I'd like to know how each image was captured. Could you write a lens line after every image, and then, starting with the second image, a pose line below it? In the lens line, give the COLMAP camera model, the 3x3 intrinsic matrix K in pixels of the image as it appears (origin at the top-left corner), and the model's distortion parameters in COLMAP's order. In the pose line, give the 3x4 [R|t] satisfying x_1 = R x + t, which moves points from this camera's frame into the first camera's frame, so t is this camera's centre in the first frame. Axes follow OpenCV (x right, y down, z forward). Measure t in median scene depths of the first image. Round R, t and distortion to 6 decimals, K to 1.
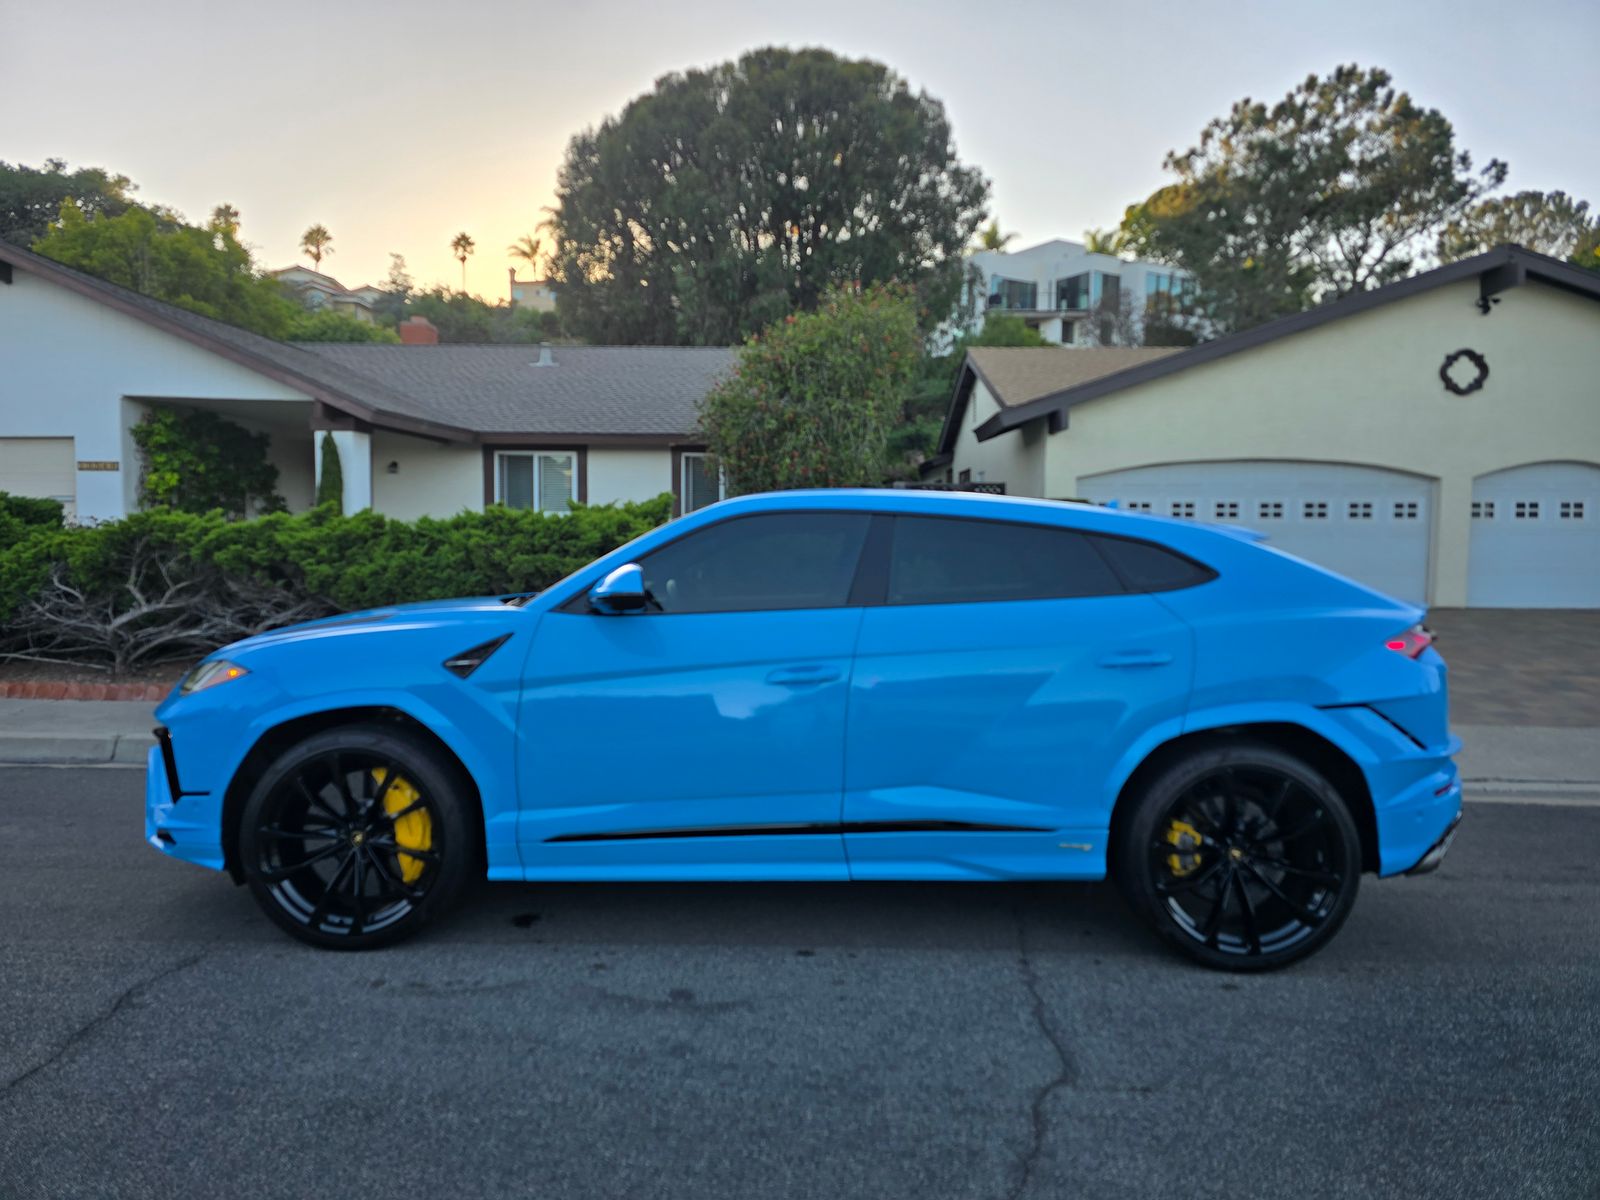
lens RADIAL K [[1042.9, 0, 803.6], [0, 1042.9, 592.3], [0, 0, 1]] dist [0.081882, -0.063536]
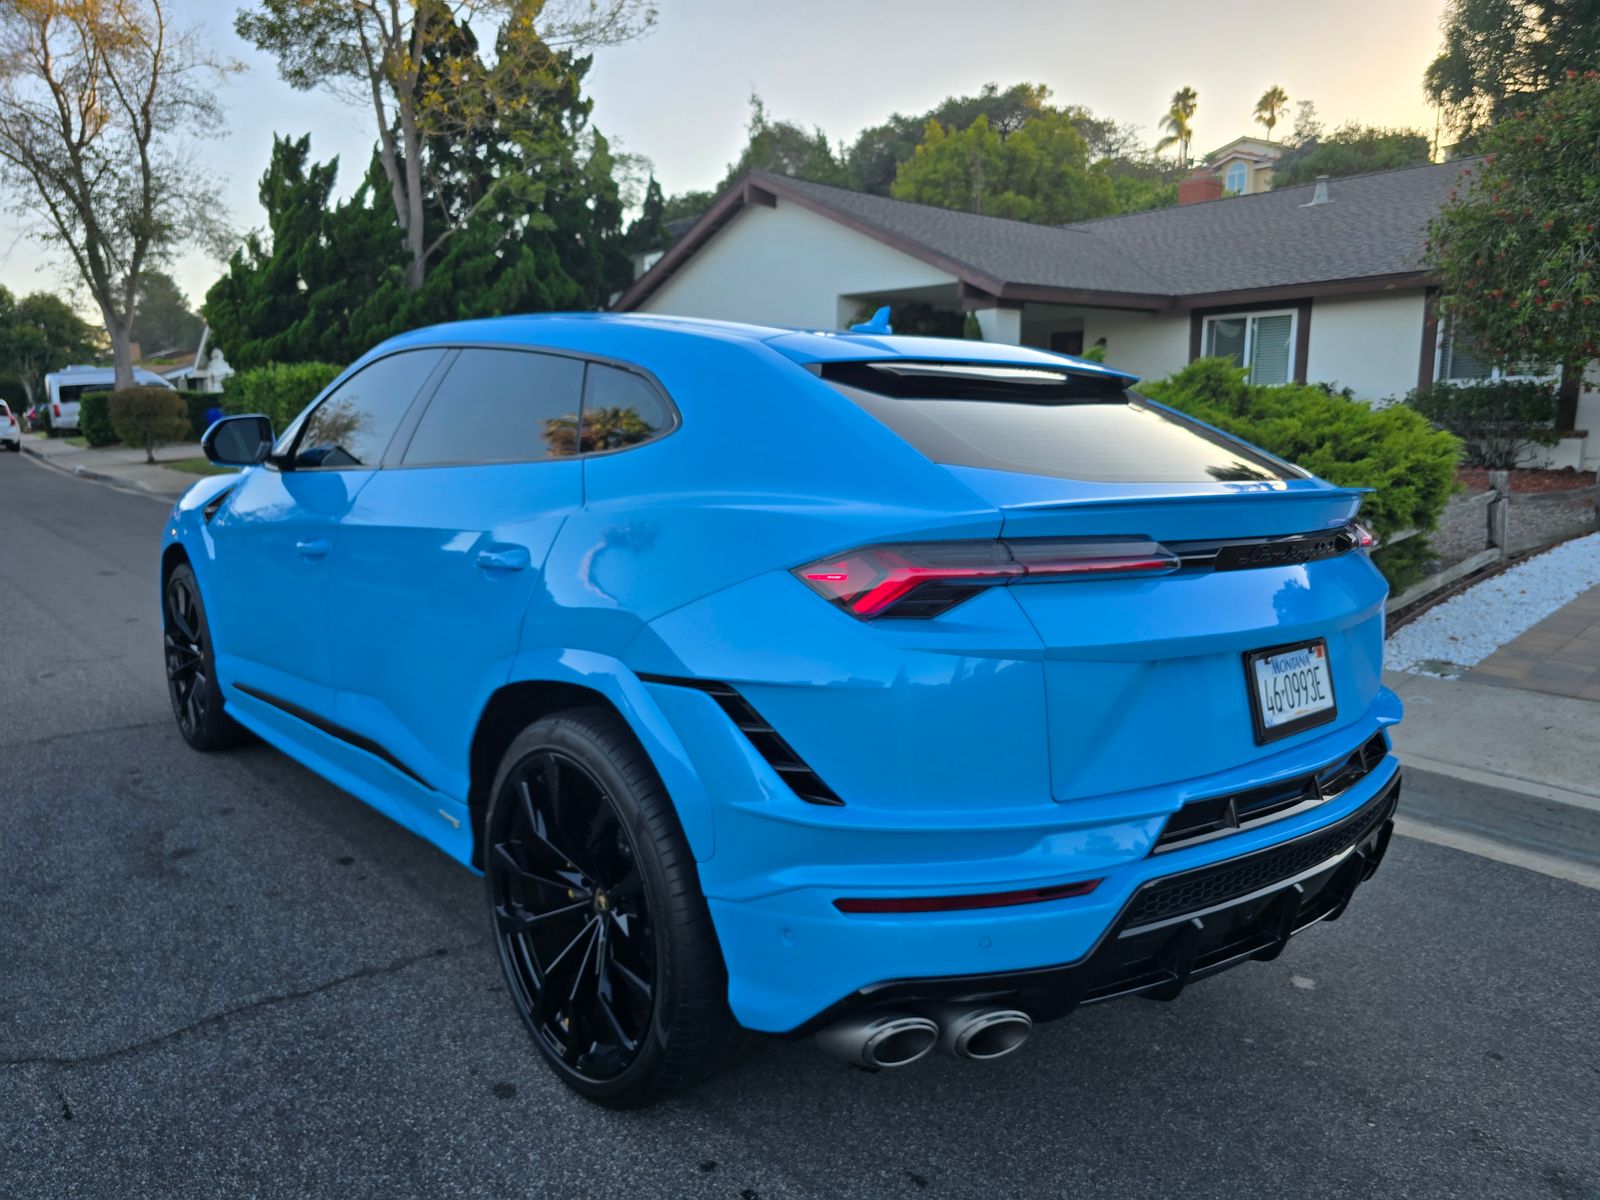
lens RADIAL K [[1086.8, 0, 806.4], [0, 1086.8, 599.7], [0, 0, 1]] dist [0.050768, -0.045667]
pose [[0.674926, 0.109640, -0.729695, 0.194801], [-0.031604, 0.992287, 0.119864, 0.000768], [0.737209, -0.057838, 0.673185, 0.145333]]
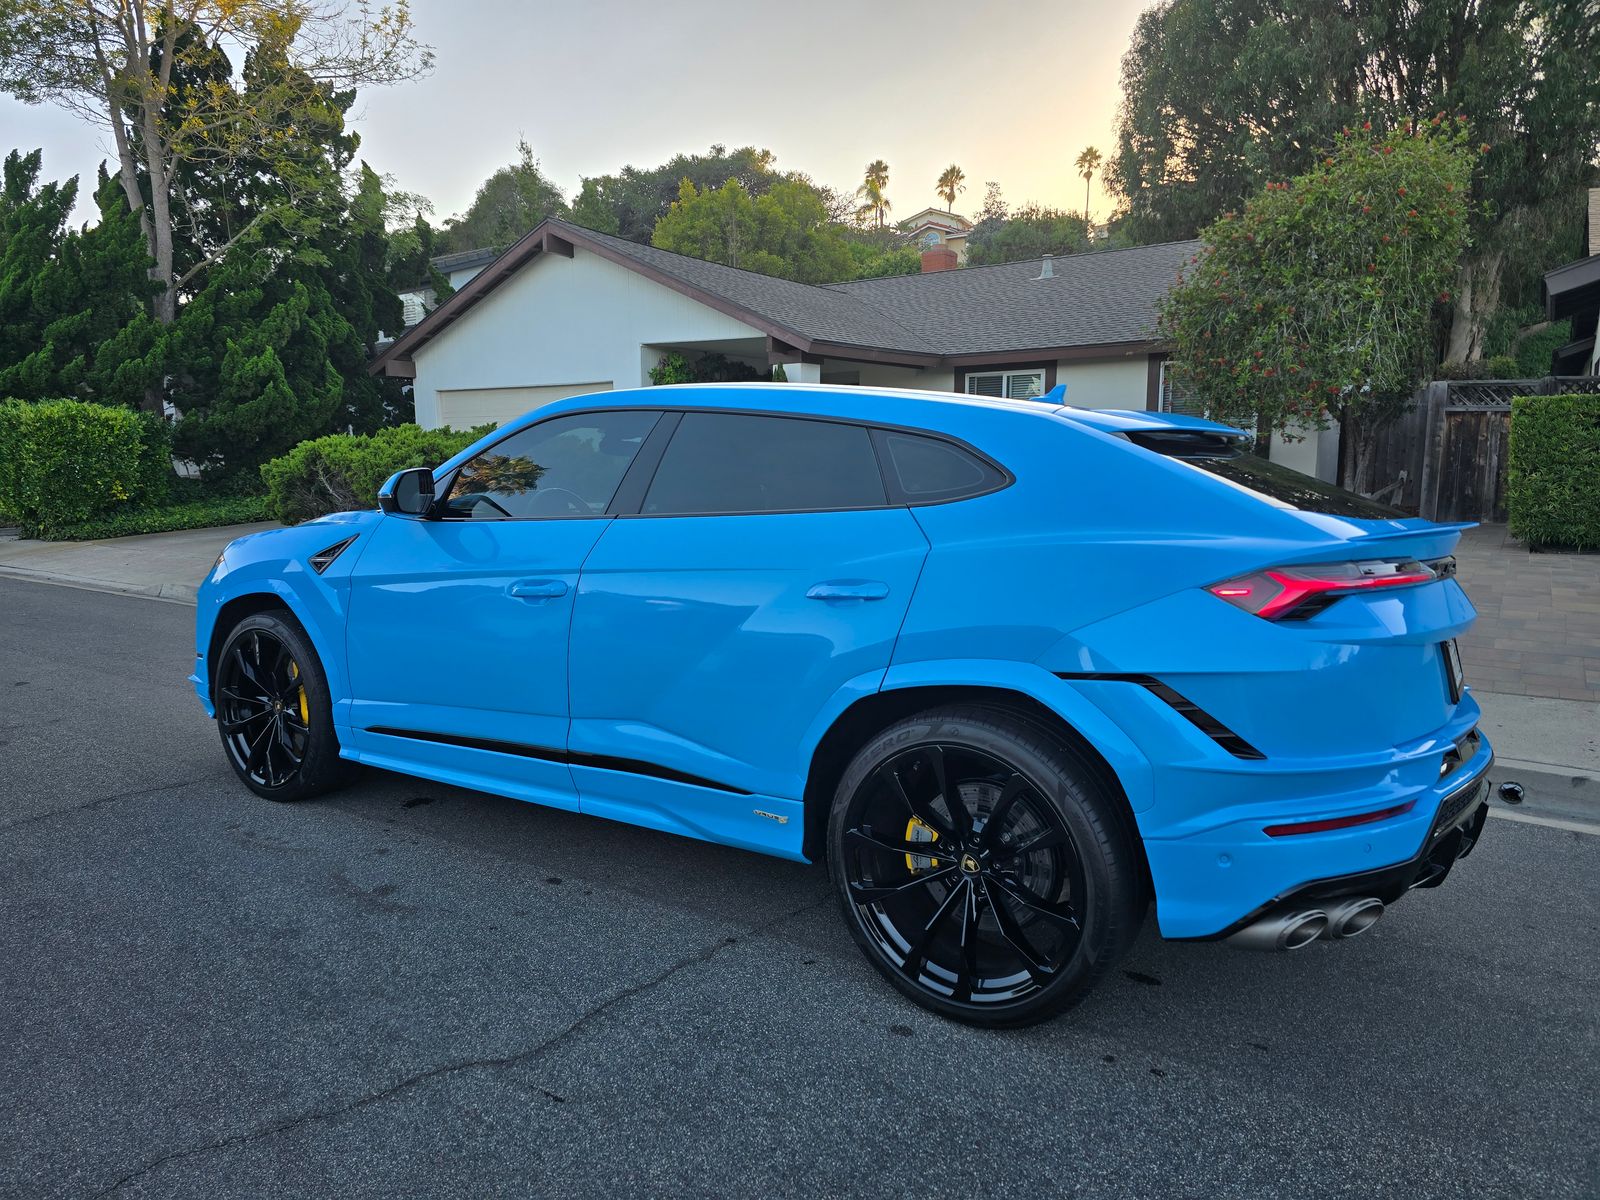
lens RADIAL K [[1064.3, 0, 800.0], [0, 1064.3, 600.0], [0, 0, 1]] dist [0.077125, -0.063710]
pose [[0.838340, 0.060307, -0.541801, 0.149236], [-0.020672, 0.996664, 0.078951, 0.002081], [0.544755, -0.054988, 0.836790, 0.069624]]
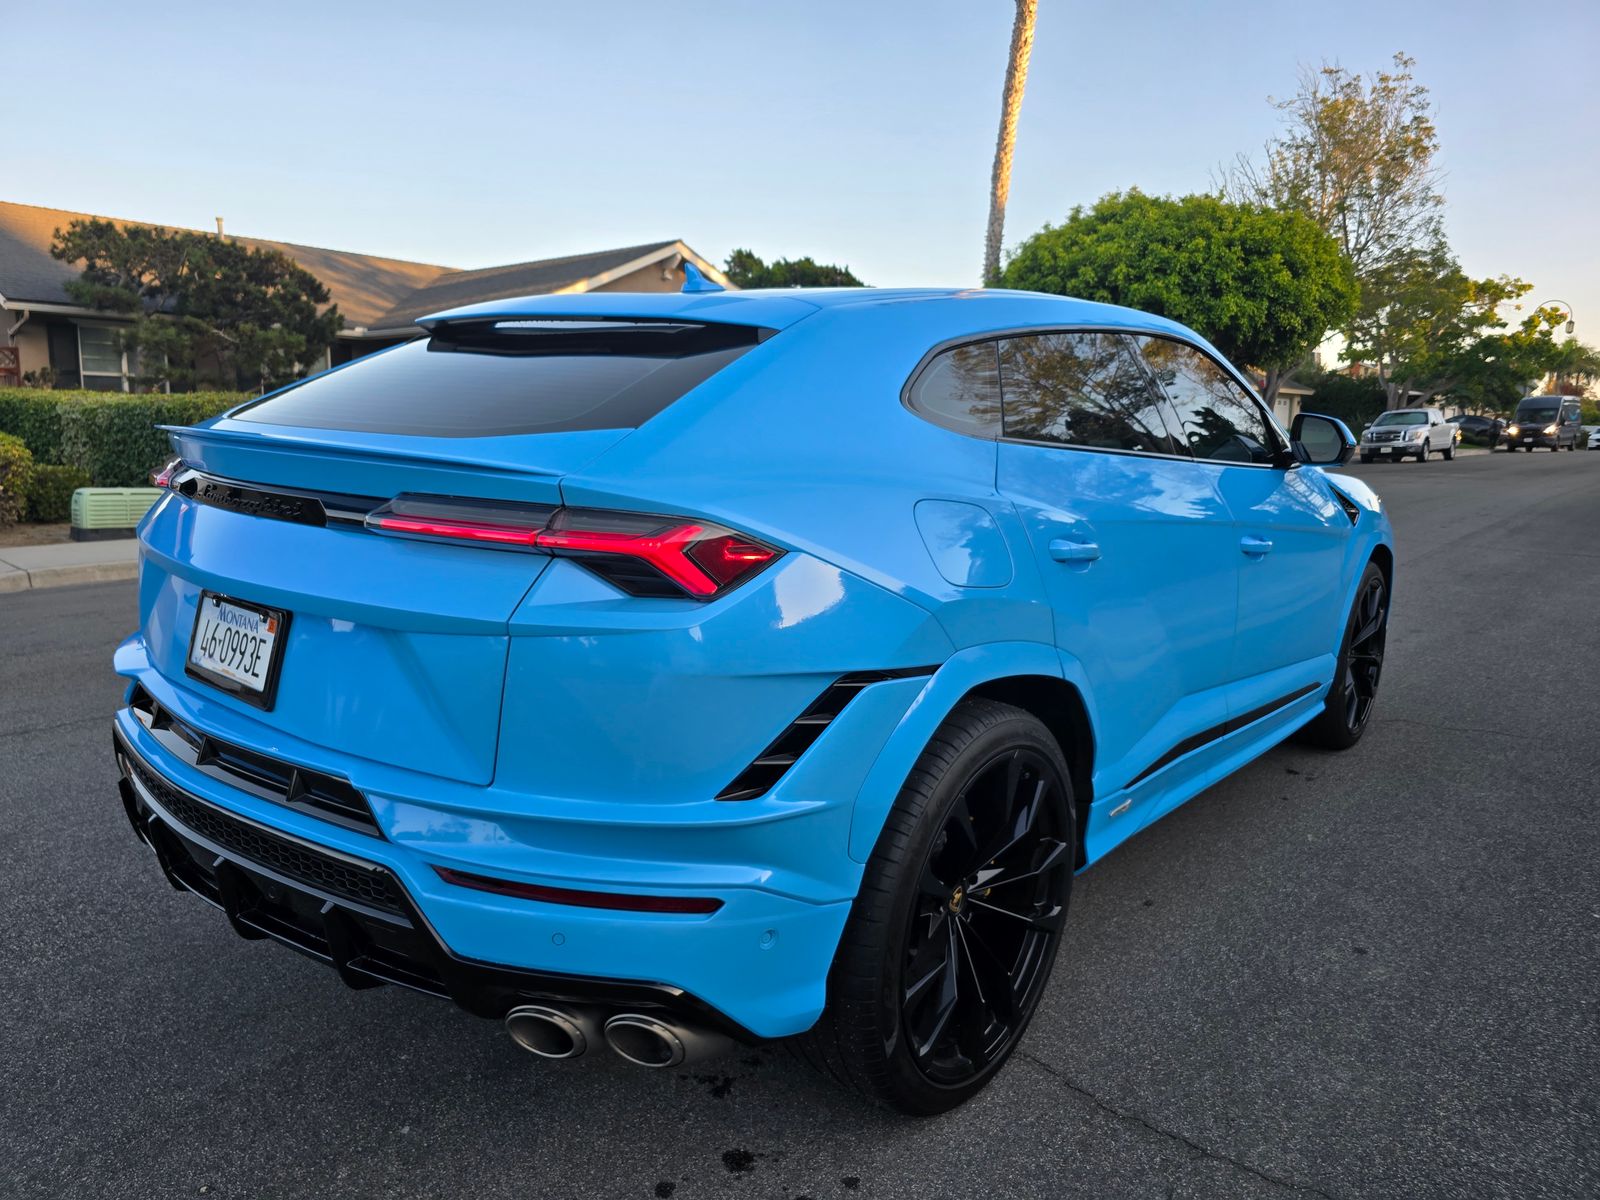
lens RADIAL K [[1073.3, 0, 801.5], [0, 1073.3, 591.5], [0, 0, 1]] dist [0.069656, -0.070828]
pose [[-0.629206, 0.100045, -0.770772, 0.192756], [-0.065505, 0.981327, 0.180849, -0.005654], [0.774473, 0.164281, -0.610904, 0.361822]]
